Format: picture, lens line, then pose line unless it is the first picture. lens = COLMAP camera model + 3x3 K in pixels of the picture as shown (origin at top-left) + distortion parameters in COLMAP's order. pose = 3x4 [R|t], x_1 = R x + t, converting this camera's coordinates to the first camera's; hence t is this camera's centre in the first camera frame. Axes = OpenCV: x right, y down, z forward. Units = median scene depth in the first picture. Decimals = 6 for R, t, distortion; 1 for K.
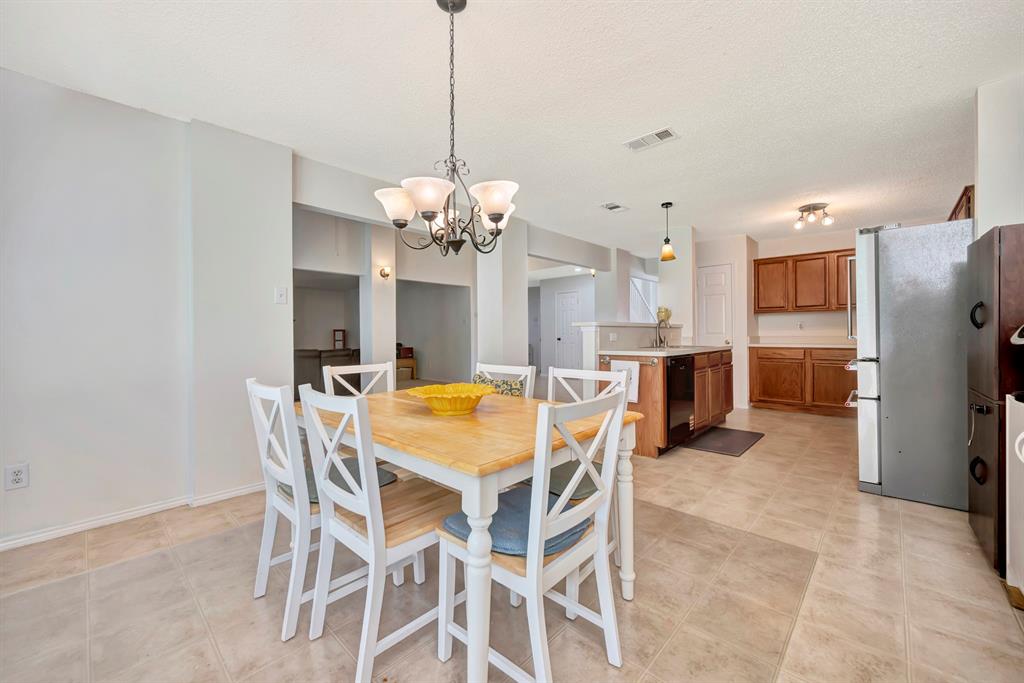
lens RADIAL K [[399.8, 0, 515.8], [0, 399.8, 339.7], [0, 0, 1]] dist [-0.001717, -0.000248]
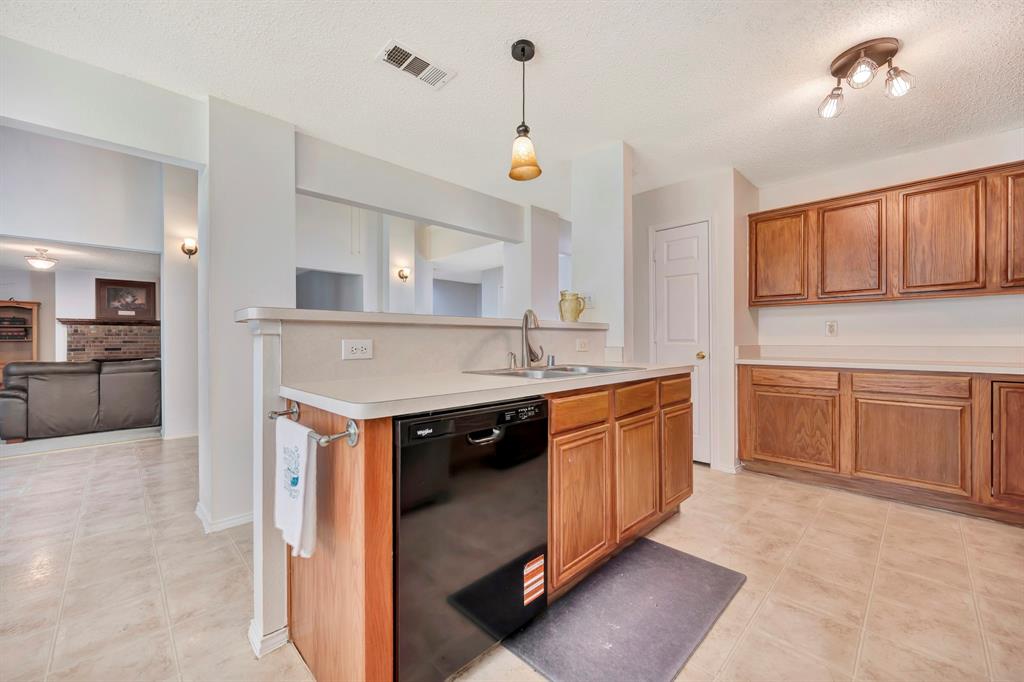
lens RADIAL K [[399.8, 0, 515.8], [0, 399.8, 339.2], [0, 0, 1]] dist [-0.001717, -0.000248]
pose [[0.999068, 0.010081, -0.041981, 0.310771], [-0.010376, 0.999923, -0.006802, -0.010895], [0.041910, 0.007231, 0.999095, 0.445191]]
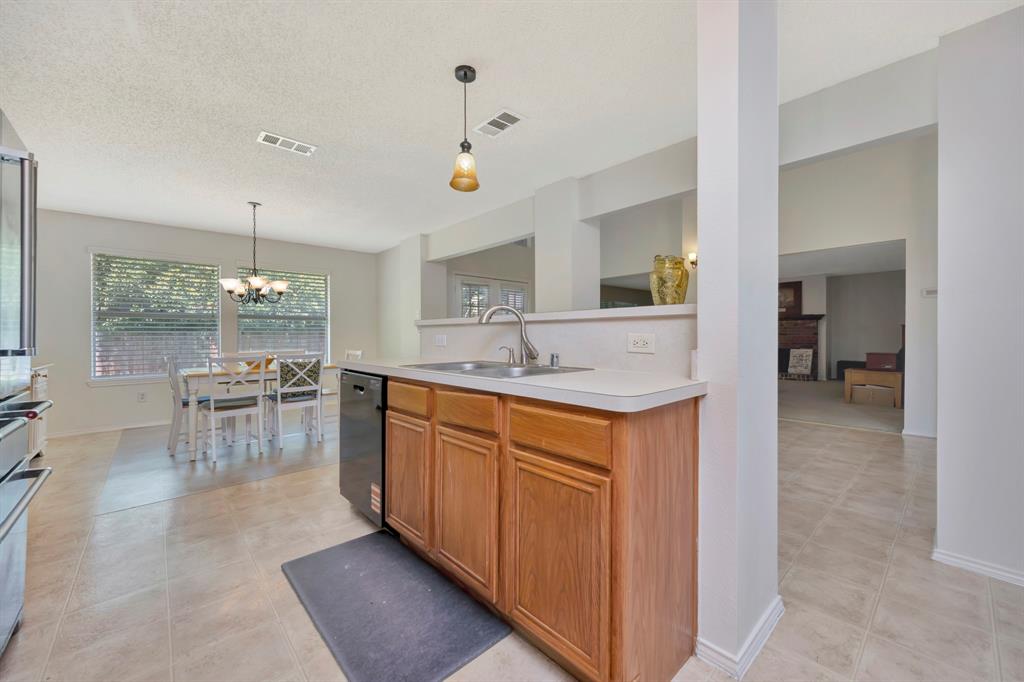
lens RADIAL K [[416.0, 0, 529.9], [0, 416.0, 333.9], [0, 0, 1]] dist [0.025578, -0.000015]
pose [[-0.068811, 0.020656, -0.997416, 0.700807], [-0.011359, 0.999705, 0.021487, -0.023035], [0.997565, 0.012809, -0.068556, 0.879612]]
